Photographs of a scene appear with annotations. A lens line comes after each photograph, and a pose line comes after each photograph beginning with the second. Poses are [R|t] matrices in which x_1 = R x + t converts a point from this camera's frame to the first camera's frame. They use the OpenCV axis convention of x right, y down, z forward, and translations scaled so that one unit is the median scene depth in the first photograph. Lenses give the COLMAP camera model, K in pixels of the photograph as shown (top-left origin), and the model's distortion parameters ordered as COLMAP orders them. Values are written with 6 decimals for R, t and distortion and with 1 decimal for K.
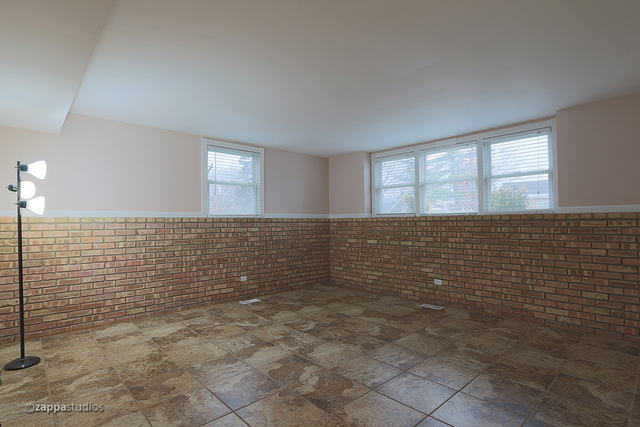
lens RADIAL K [[337.2, 0, 316.8], [0, 337.2, 212.6], [0, 0, 1]] dist [-0.021488, 0.000143]
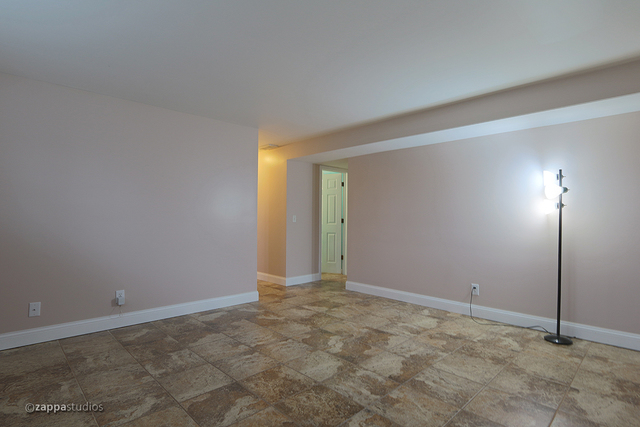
lens RADIAL K [[319.6, 0, 320.0], [0, 319.6, 213.5], [0, 0, 1]] dist [-0.017354, 0.000032]
pose [[-0.999488, -0.001186, -0.031965, 0.047327], [0.000155, 0.999121, -0.041912, 0.036988], [0.031986, -0.041896, -0.998610, 1.417539]]
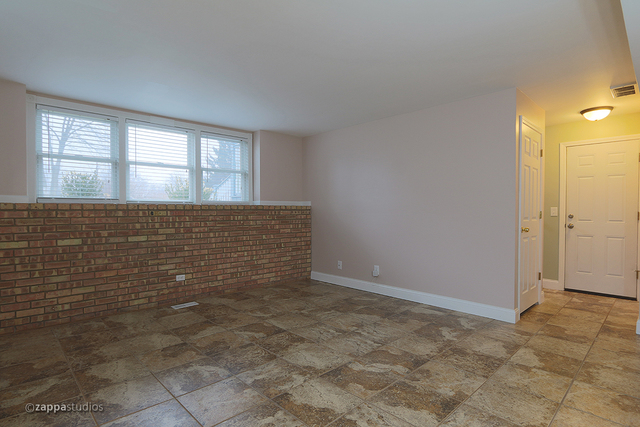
lens RADIAL K [[337.2, 0, 316.8], [0, 337.2, 212.6], [0, 0, 1]] dist [-0.021488, 0.000143]
pose [[-0.036393, -0.000617, 0.999337, -0.648747], [-0.029534, 0.999564, -0.000459, 0.025556], [-0.998901, -0.029531, -0.036395, 0.789737]]
